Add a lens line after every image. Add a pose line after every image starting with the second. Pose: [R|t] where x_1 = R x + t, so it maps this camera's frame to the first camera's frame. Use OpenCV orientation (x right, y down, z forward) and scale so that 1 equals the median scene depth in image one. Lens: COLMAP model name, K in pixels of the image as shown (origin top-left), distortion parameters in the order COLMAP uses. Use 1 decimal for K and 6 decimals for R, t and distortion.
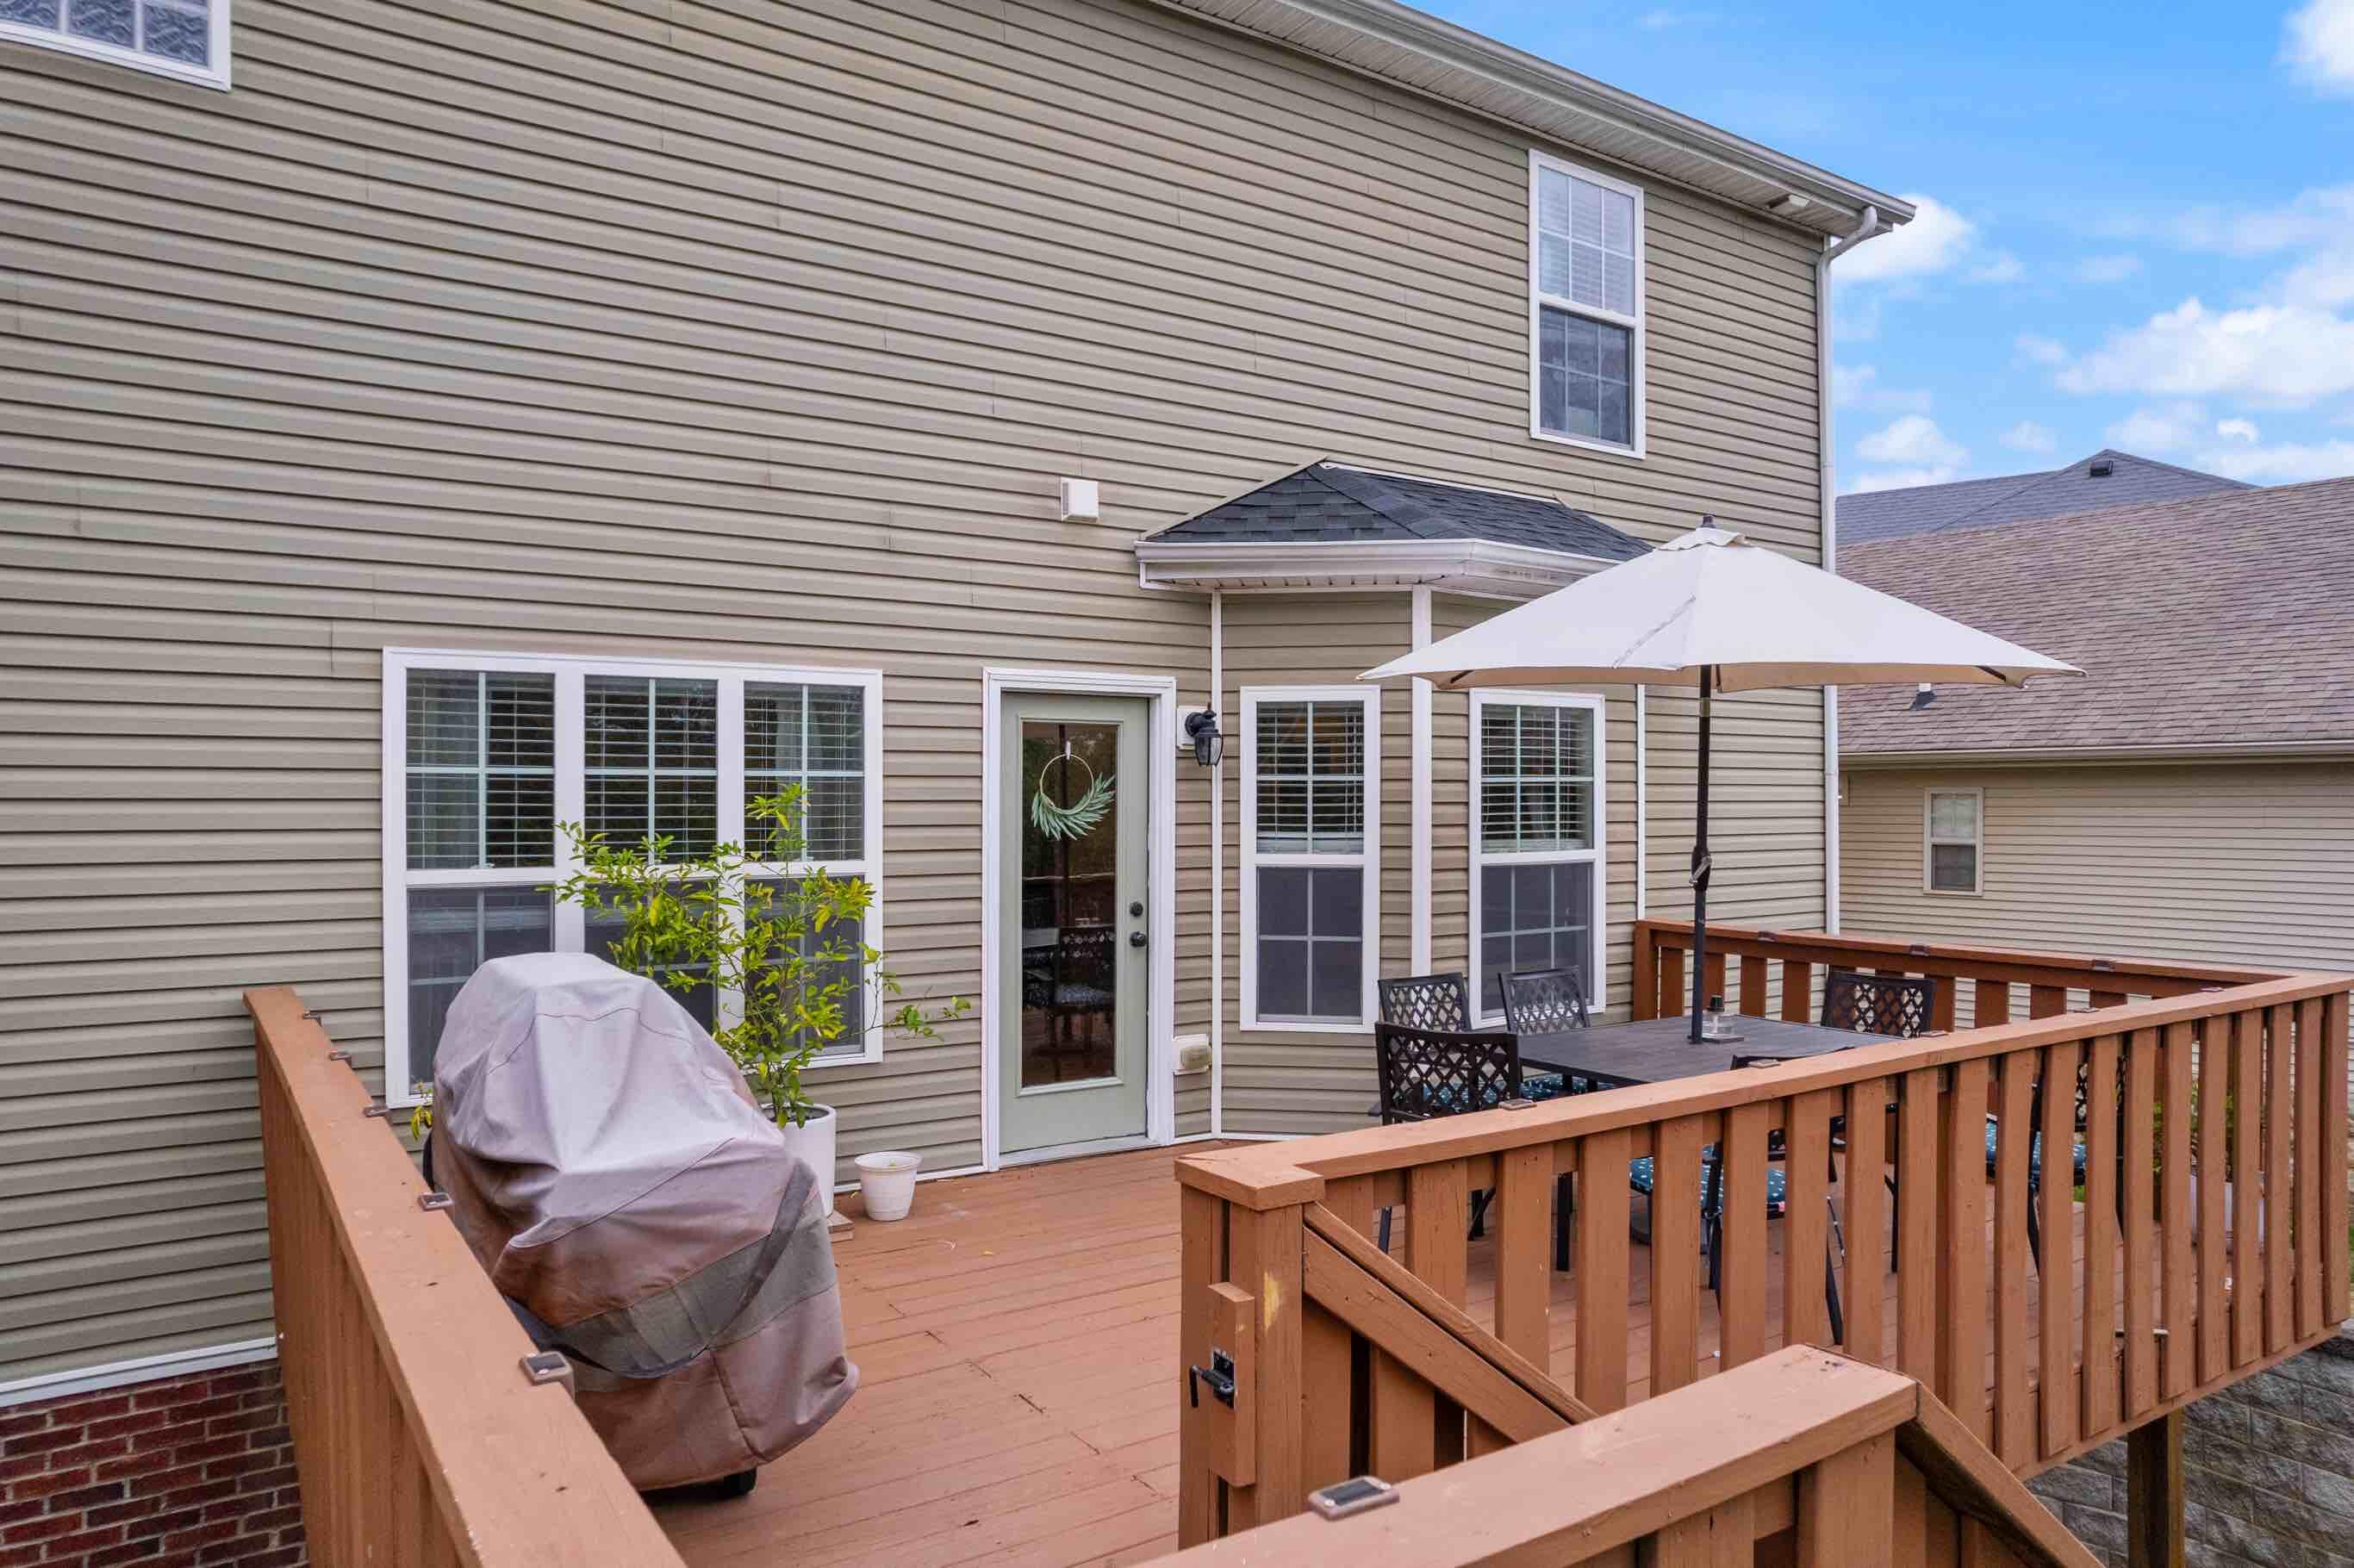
lens RADIAL K [[1515.5, 0, 1161.1], [0, 1515.5, 805.4], [0, 0, 1]] dist [-0.051128, 0.028136]
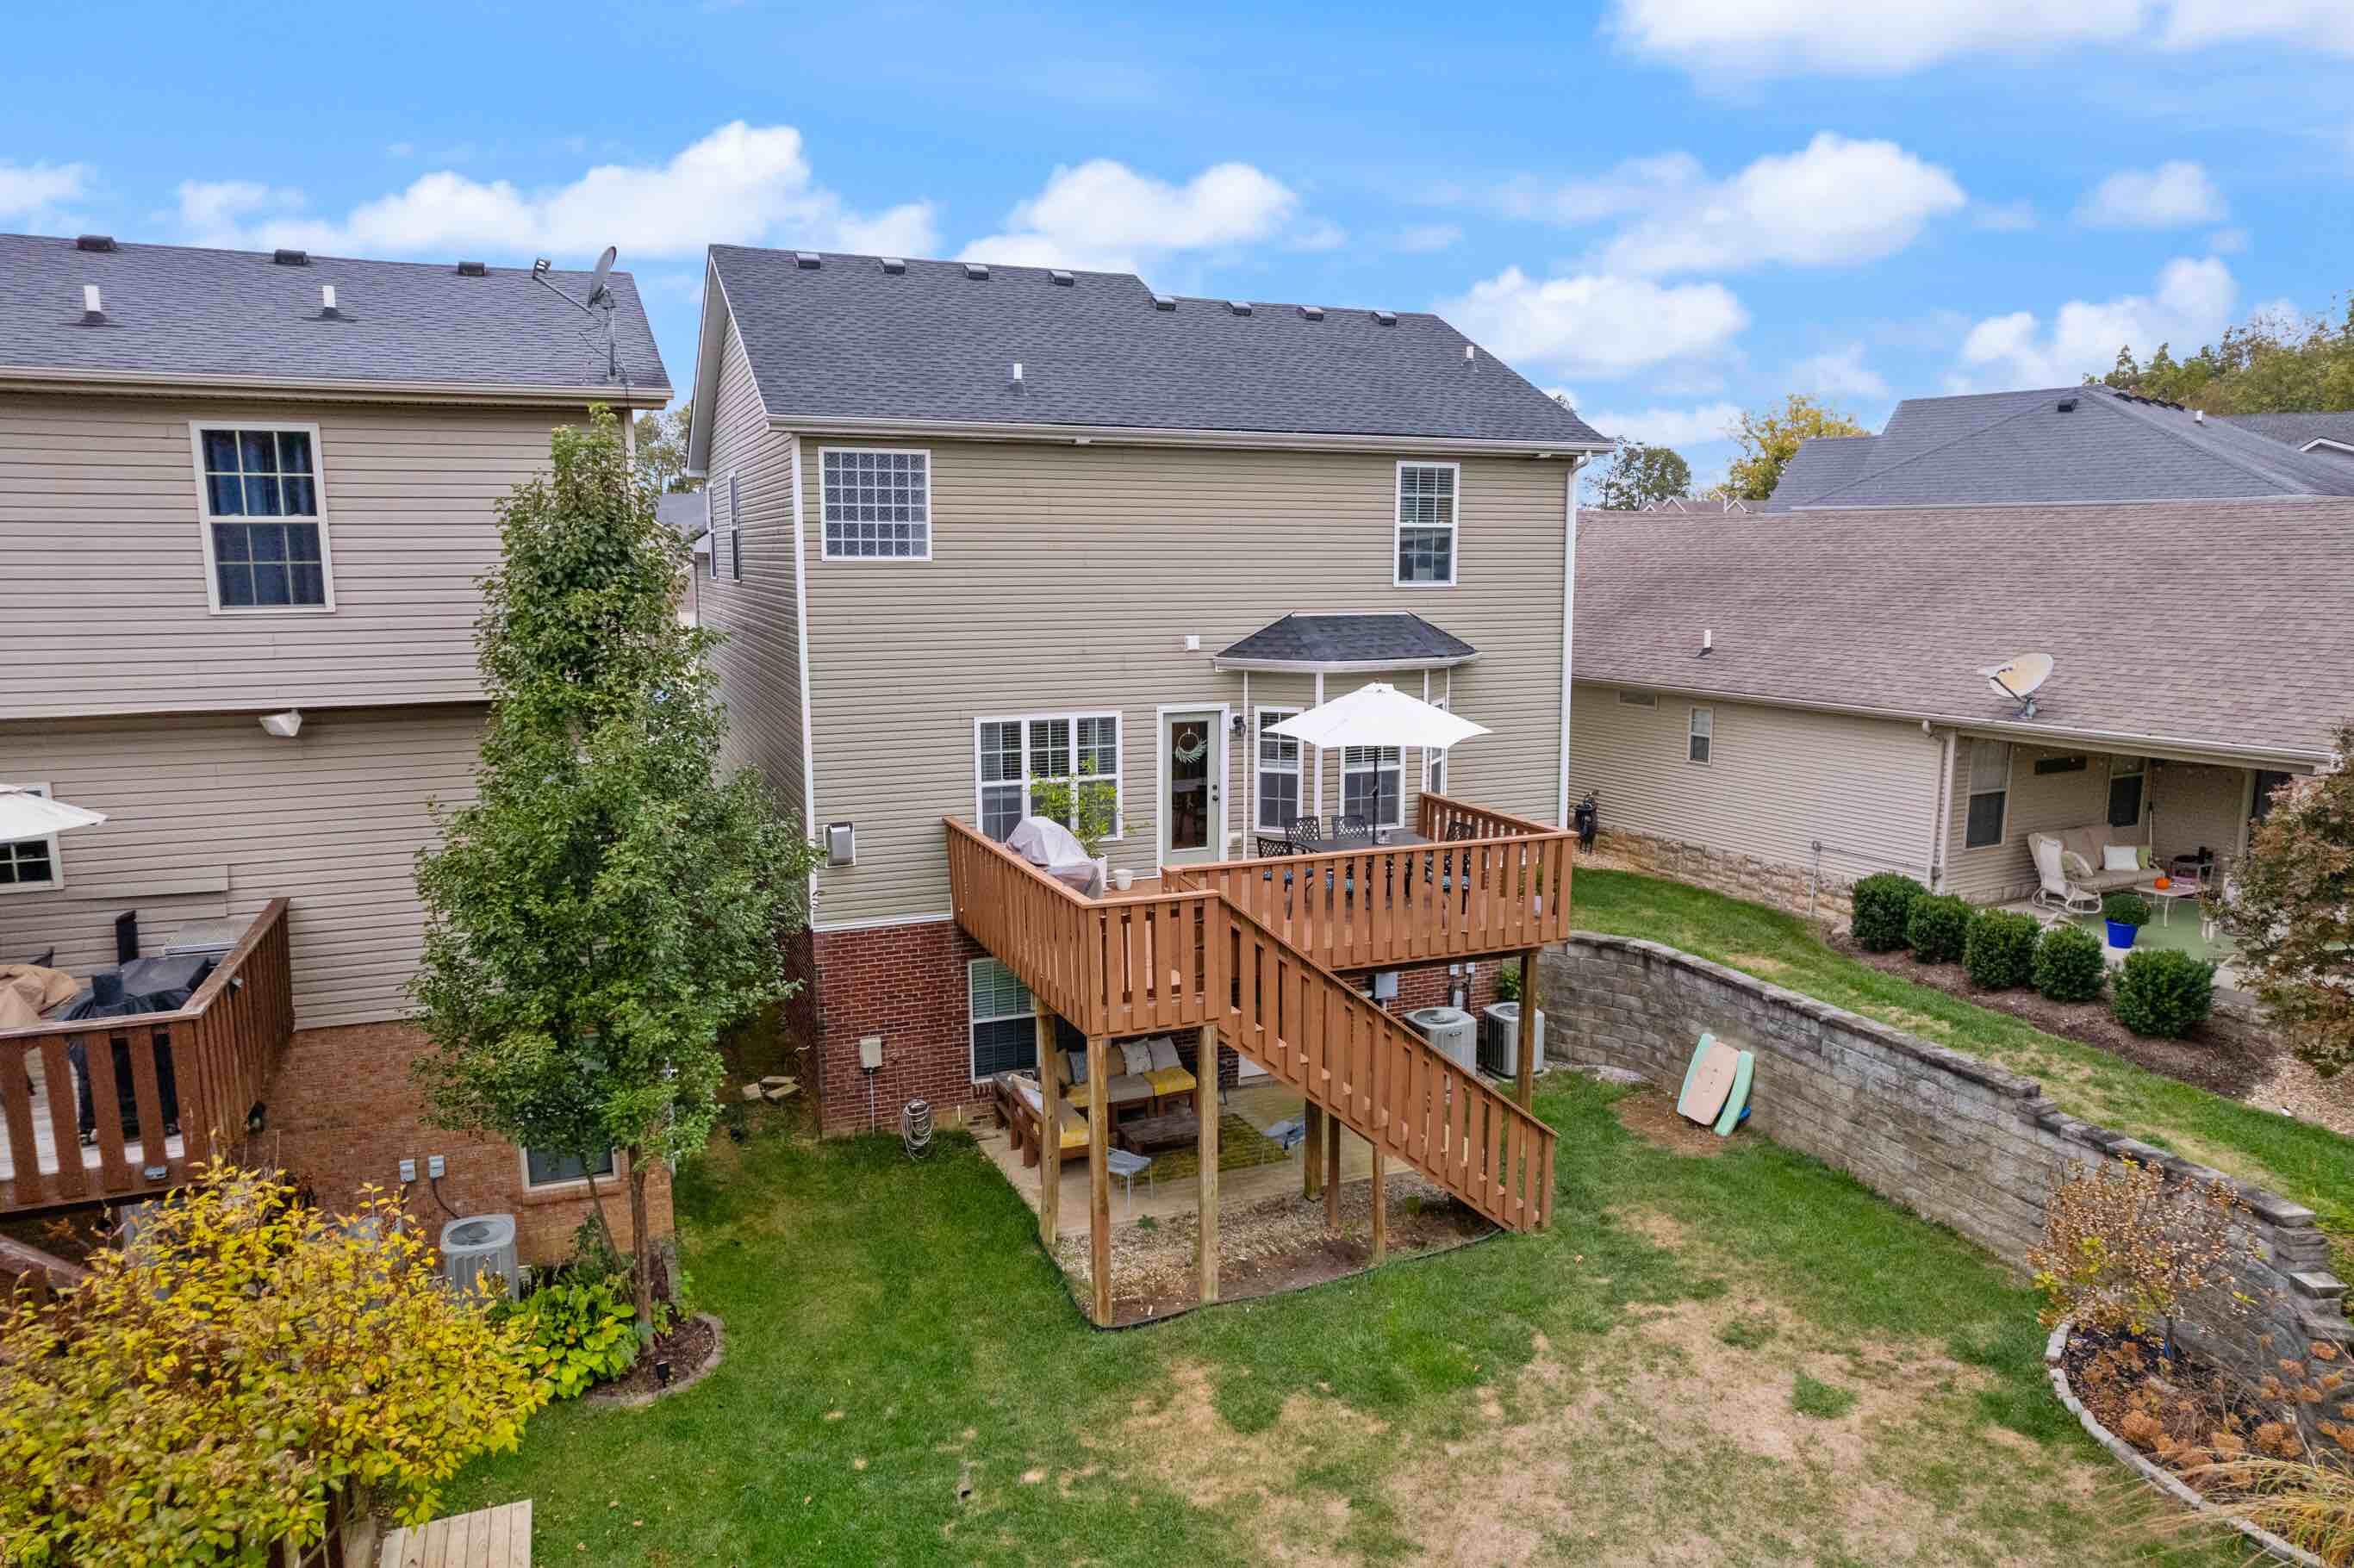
lens RADIAL K [[1515.5, 0, 1180.7], [0, 1515.5, 783.7], [0, 0, 1]] dist [-0.051128, 0.028136]
pose [[0.984842, 0.022226, -0.172023, 0.406690], [0.002141, 0.990123, 0.140187, -0.332447], [0.173440, -0.138431, 0.975067, -1.739452]]
